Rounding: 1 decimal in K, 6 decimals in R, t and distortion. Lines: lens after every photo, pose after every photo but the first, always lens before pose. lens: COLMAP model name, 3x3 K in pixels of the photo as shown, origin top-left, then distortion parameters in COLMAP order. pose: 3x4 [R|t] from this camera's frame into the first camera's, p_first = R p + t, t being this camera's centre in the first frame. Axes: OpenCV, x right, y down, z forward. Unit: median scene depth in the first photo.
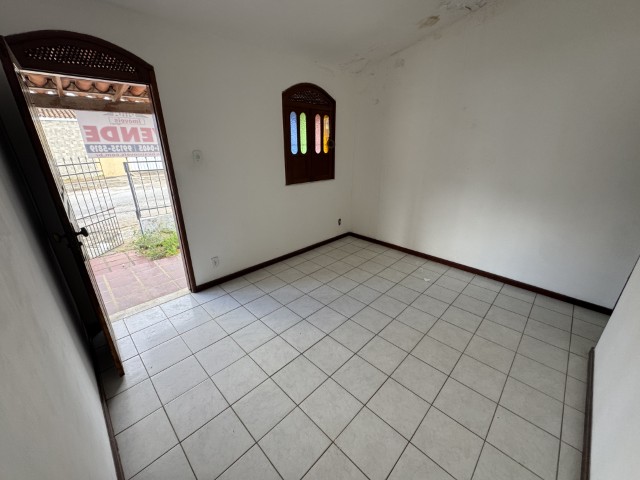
lens RADIAL K [[257.8, 0, 319.3], [0, 257.8, 238.6], [0, 0, 1]] dist [-0.001065, 0.000216]
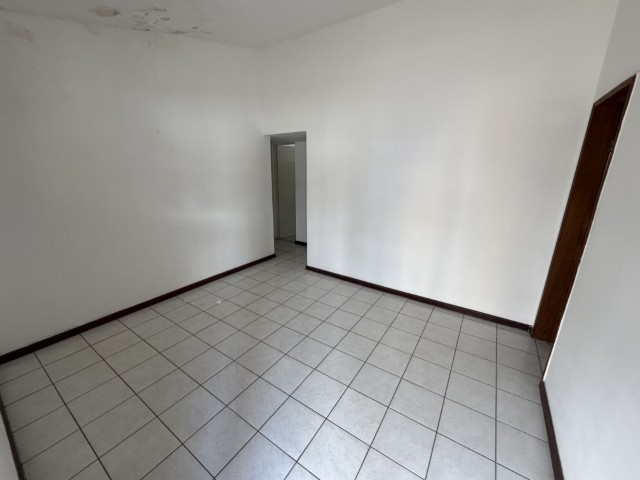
lens RADIAL K [[257.8, 0, 320.9], [0, 257.8, 239.3], [0, 0, 1]] dist [-0.001065, 0.000216]
pose [[-0.186215, -0.274175, 0.943479, -0.590769], [0.340395, 0.882798, 0.323725, -0.271666], [-0.921659, 0.381438, -0.071062, 0.716762]]
